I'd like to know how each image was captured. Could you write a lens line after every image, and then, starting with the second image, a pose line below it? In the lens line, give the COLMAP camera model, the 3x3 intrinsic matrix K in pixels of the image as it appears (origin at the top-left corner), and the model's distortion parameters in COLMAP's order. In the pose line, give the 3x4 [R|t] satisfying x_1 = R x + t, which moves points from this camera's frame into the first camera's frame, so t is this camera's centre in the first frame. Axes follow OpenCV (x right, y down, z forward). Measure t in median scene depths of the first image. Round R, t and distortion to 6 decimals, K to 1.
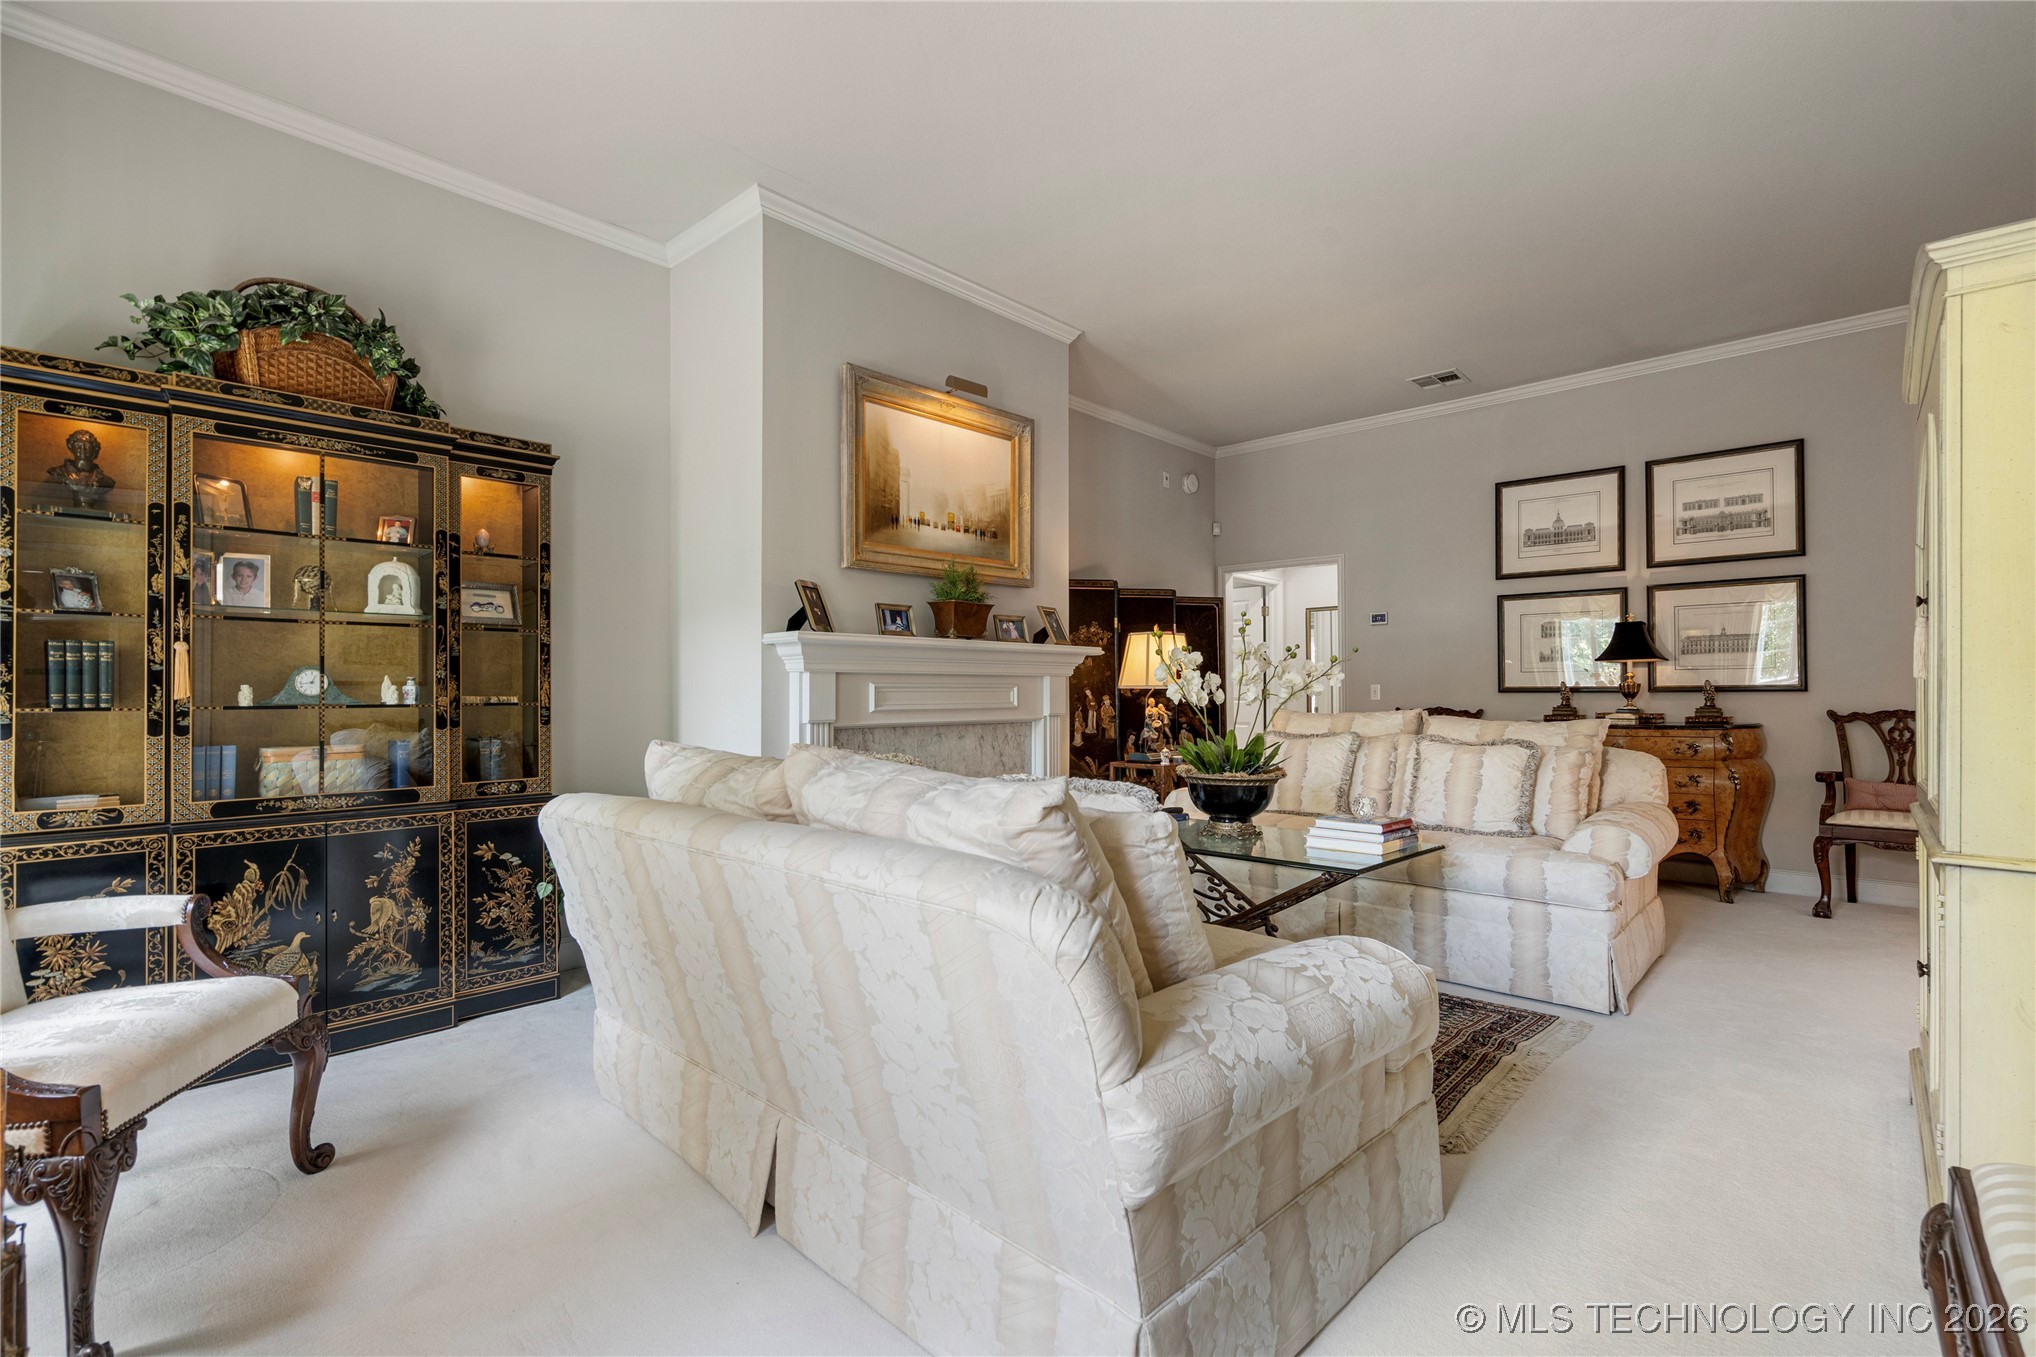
lens RADIAL K [[923.1, 0, 1018.5], [0, 923.1, 684.8], [0, 0, 1]] dist [-0.002659, 0.001363]
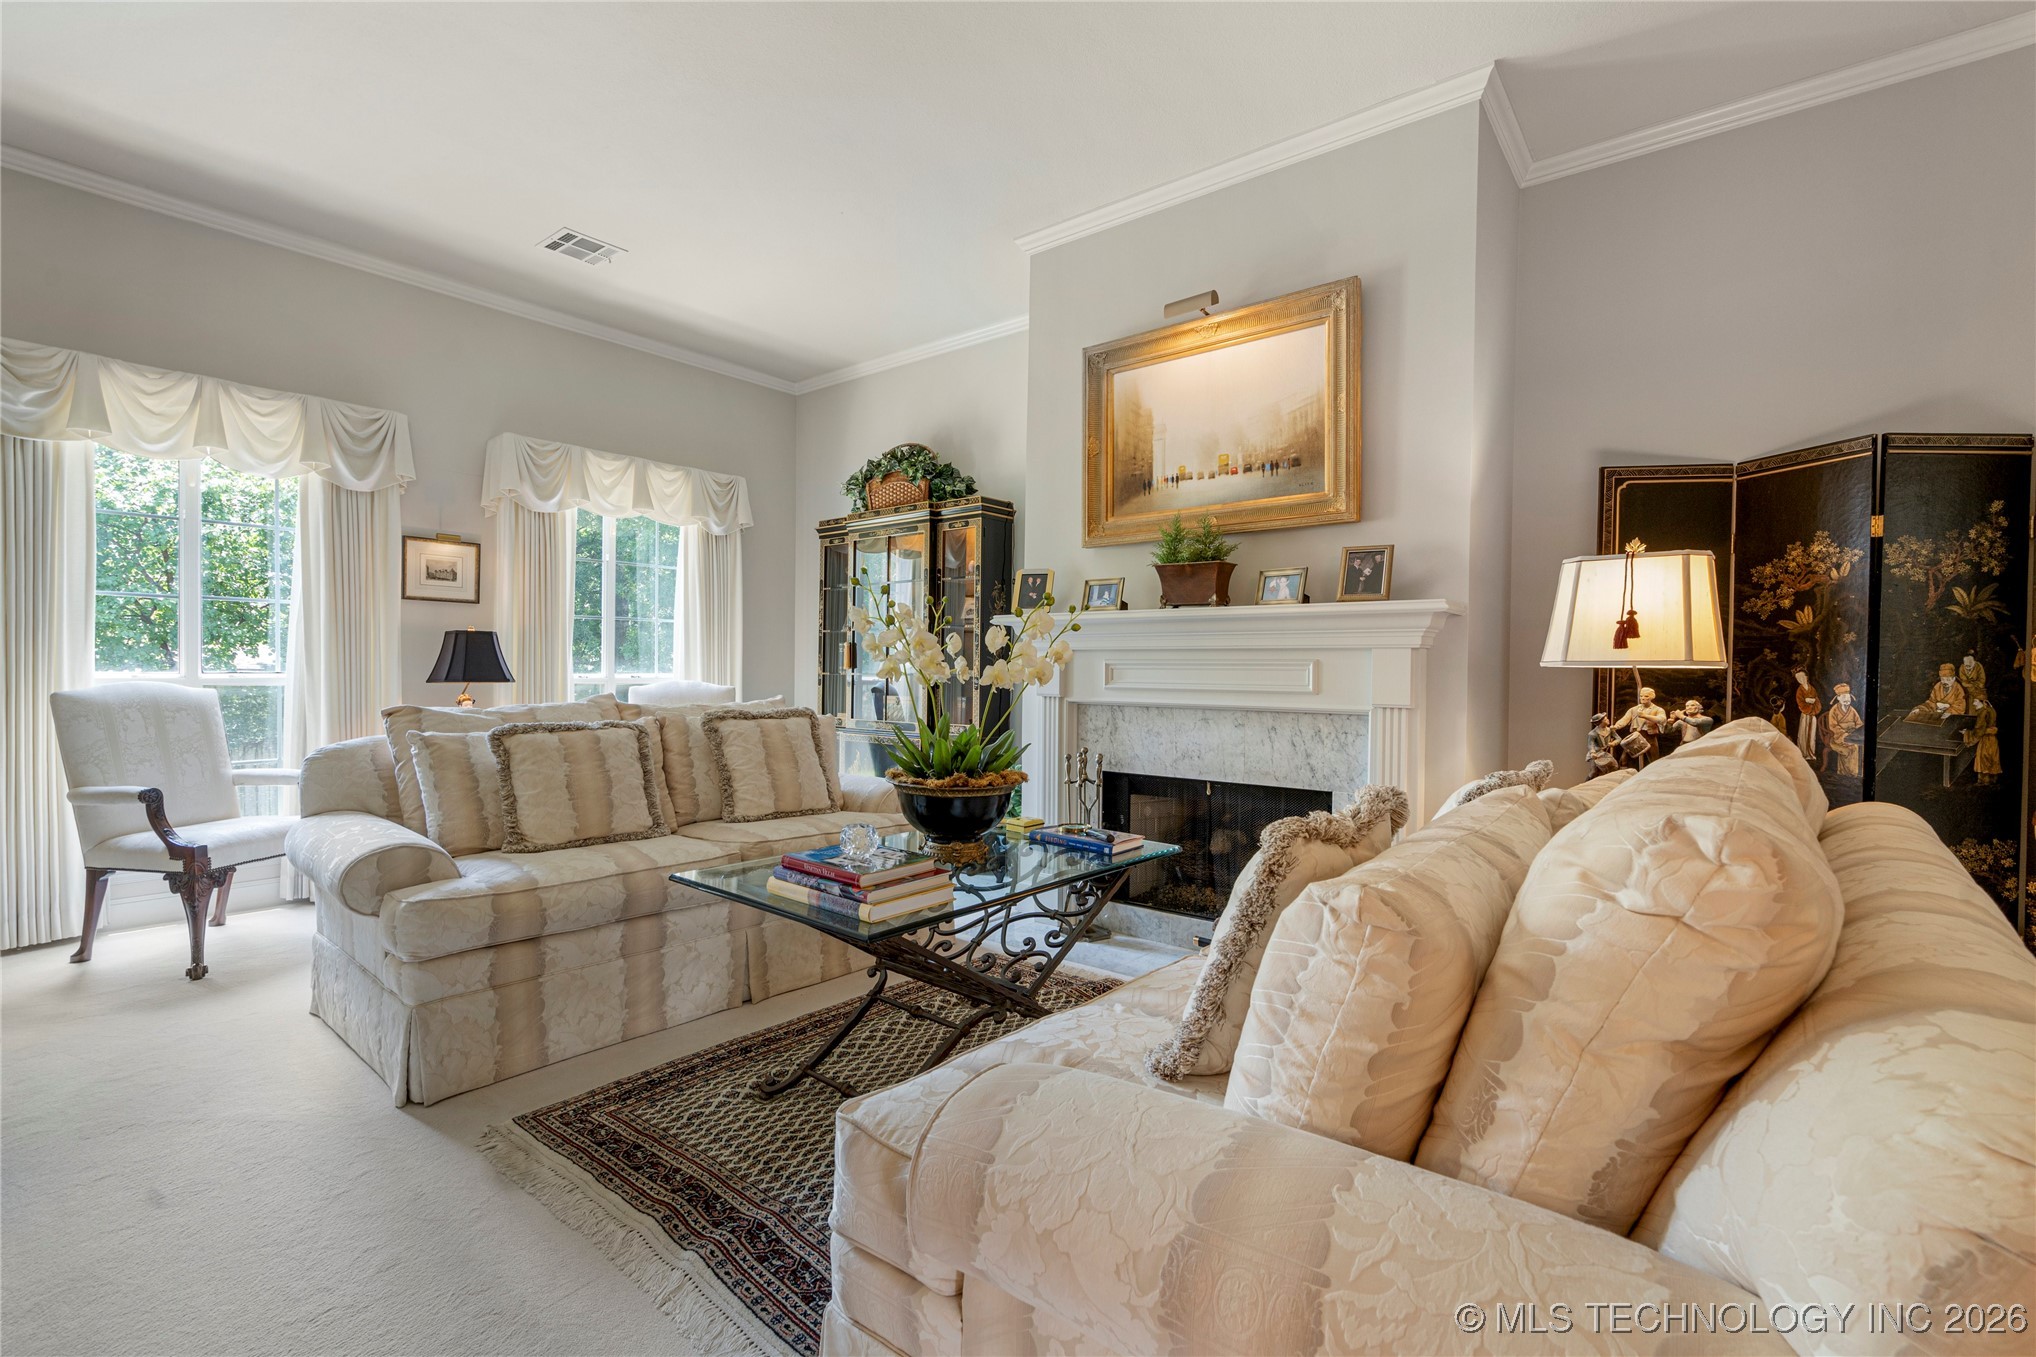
lens RADIAL K [[923.1, 0, 1019.3], [0, 923.1, 672.5], [0, 0, 1]] dist [-0.002659, 0.001363]
pose [[0.053329, 0.014409, -0.998473, 0.780226], [-0.000429, 0.999896, 0.014406, -0.001901], [0.998577, -0.000339, 0.053330, 0.802818]]
